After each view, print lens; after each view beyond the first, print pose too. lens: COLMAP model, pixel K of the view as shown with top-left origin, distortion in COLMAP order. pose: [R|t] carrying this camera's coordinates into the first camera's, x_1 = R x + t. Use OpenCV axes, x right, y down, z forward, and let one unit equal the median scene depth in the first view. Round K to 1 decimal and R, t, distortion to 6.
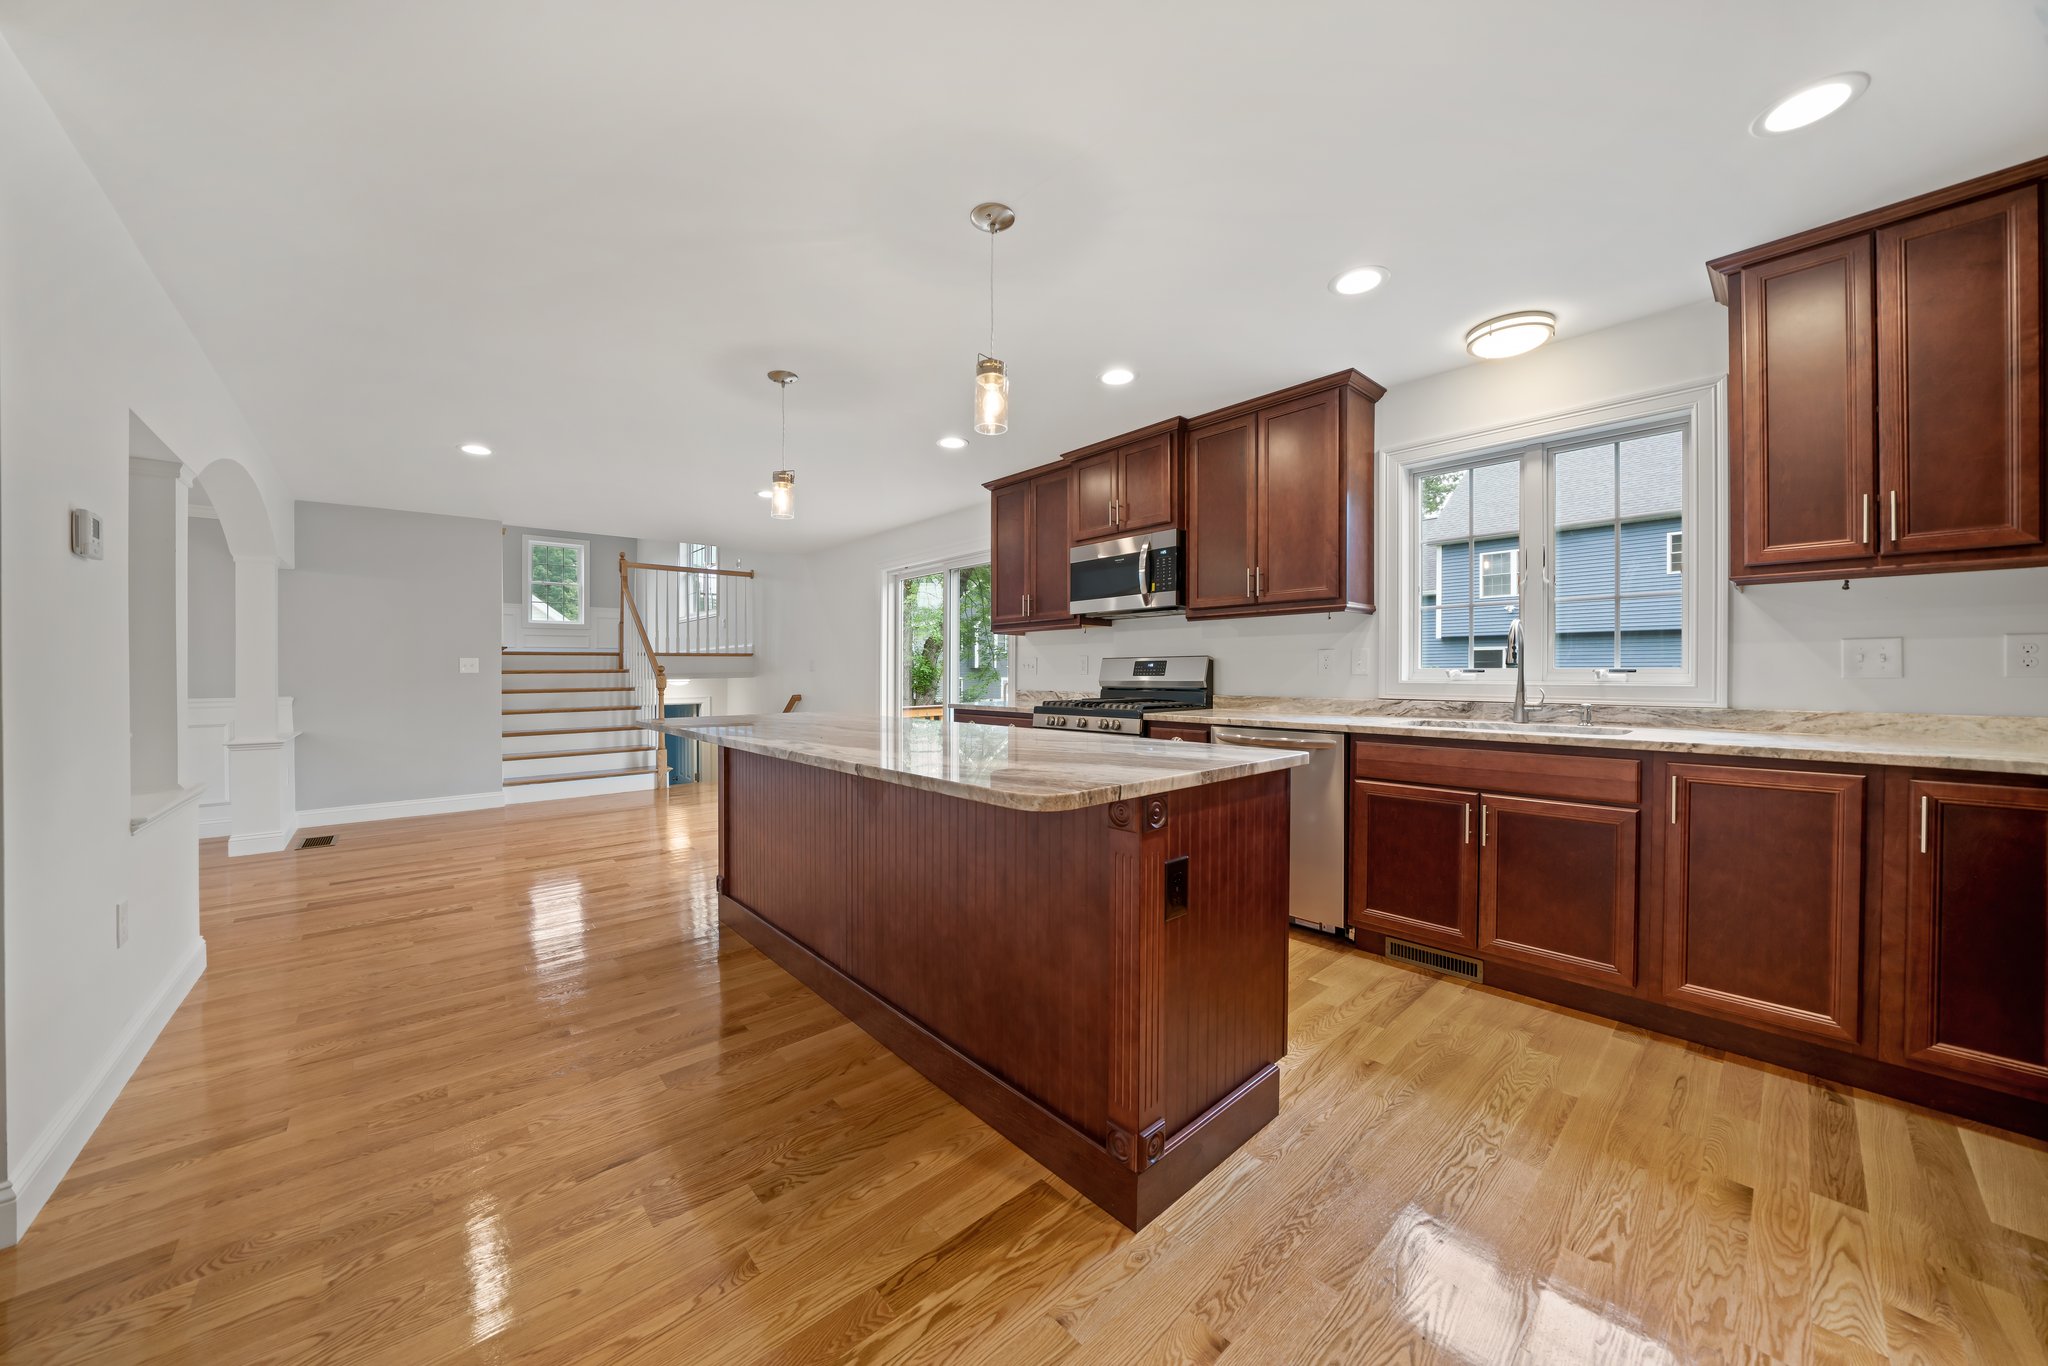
lens RADIAL K [[702.5, 0, 1024.0], [0, 702.5, 683.0], [0, 0, 1]] dist [0.000263, 0.000025]
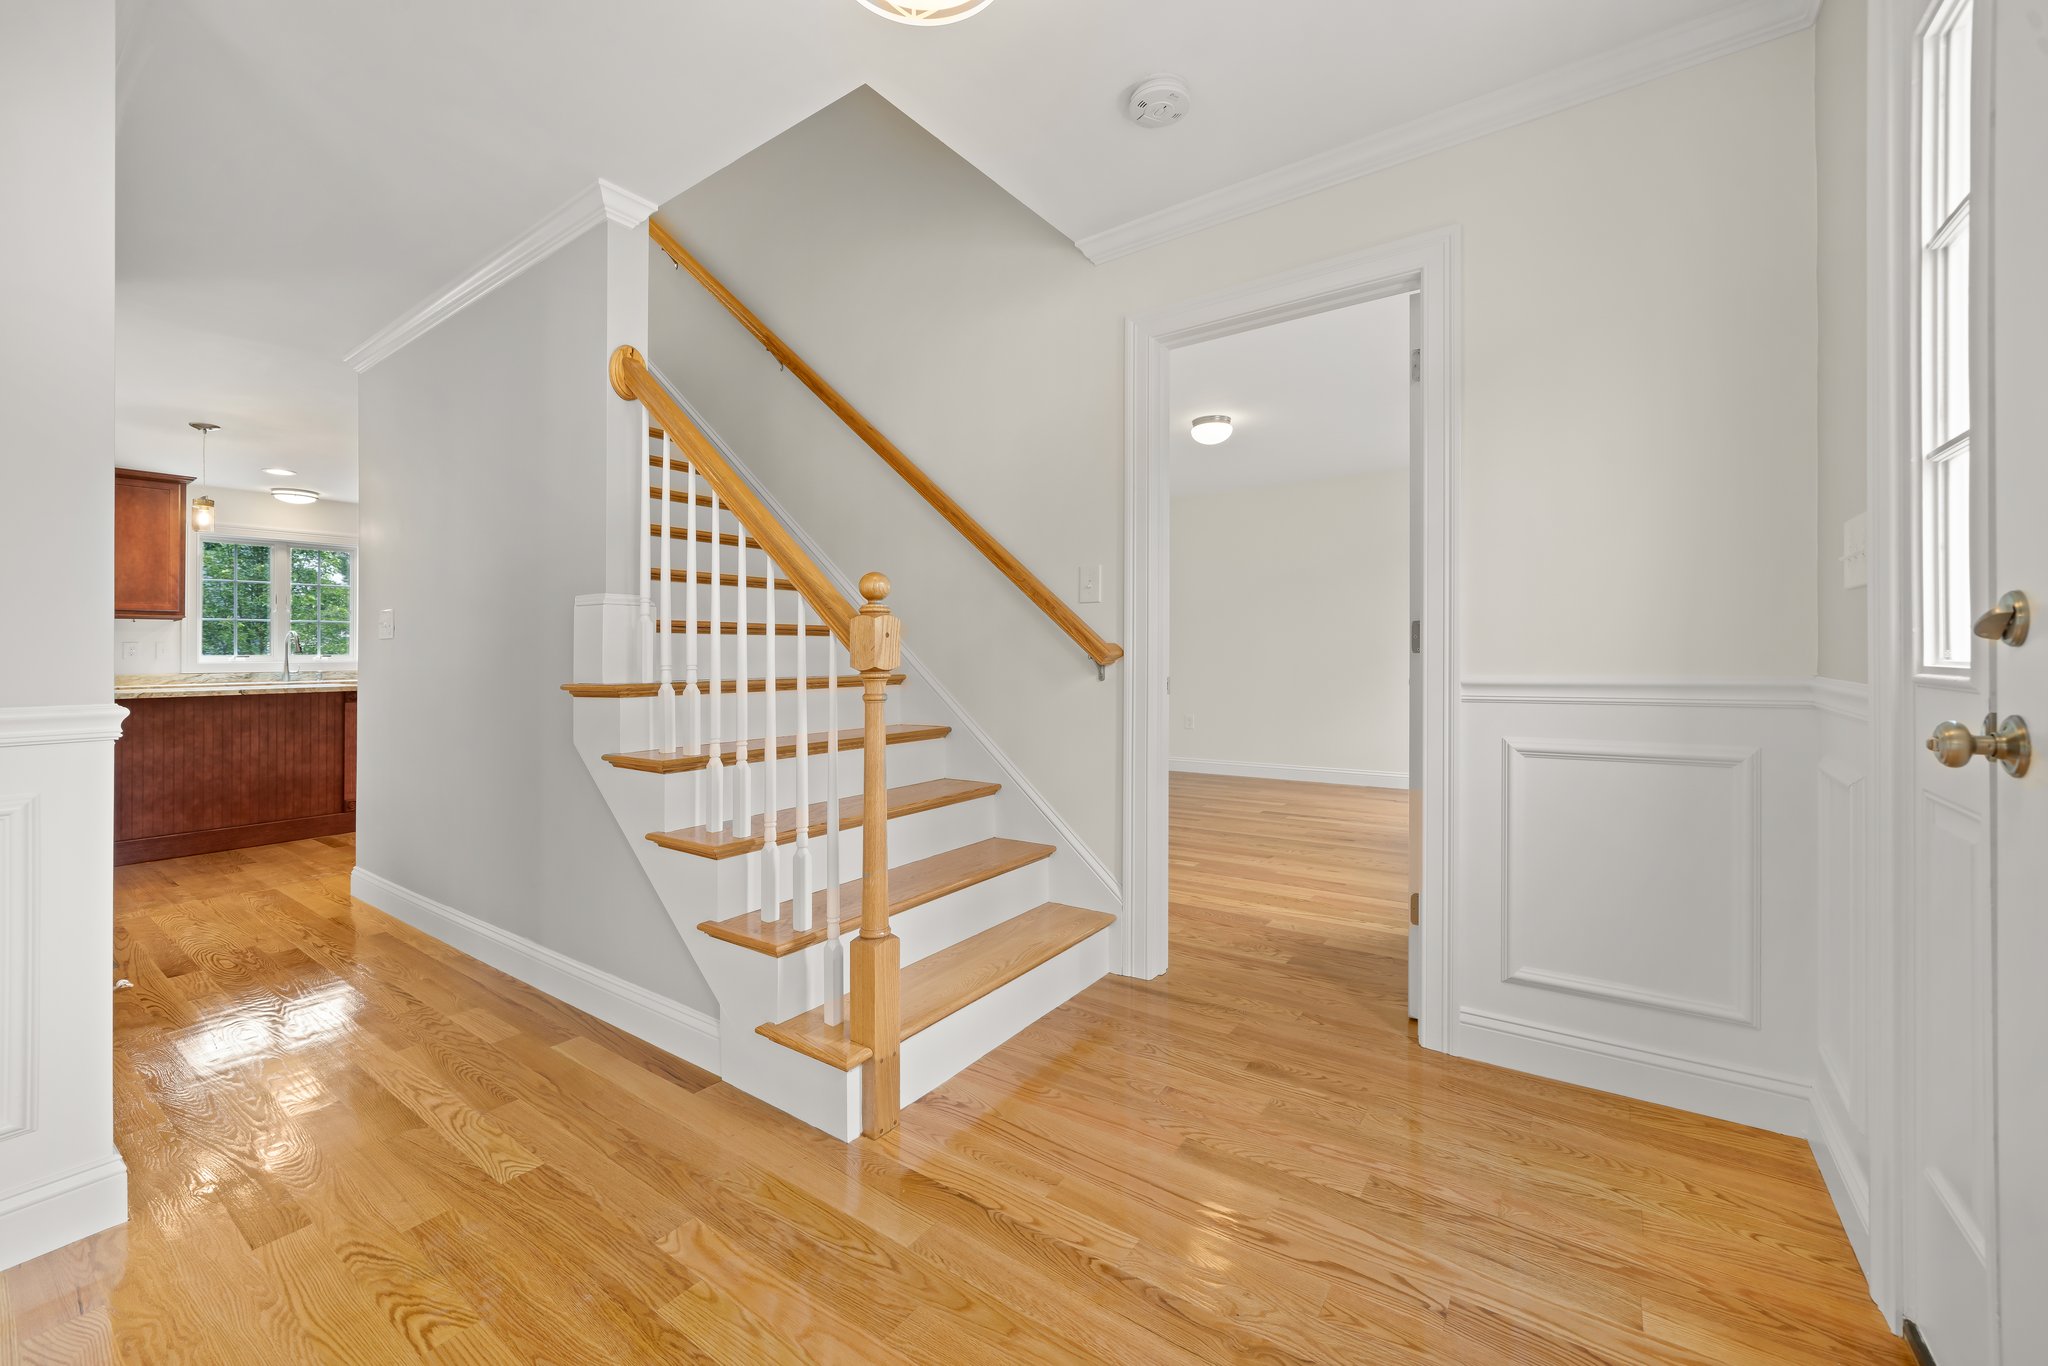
lens RADIAL K [[814.2, 0, 1024.0], [0, 814.2, 683.0], [0, 0, 1]] dist [0.000420, 0.000059]
pose [[-0.221650, -0.000420, 0.975126, -2.469805], [0.000603, 1.000000, 0.000568, 0.069548], [-0.975126, 0.000714, -0.221649, -0.652464]]
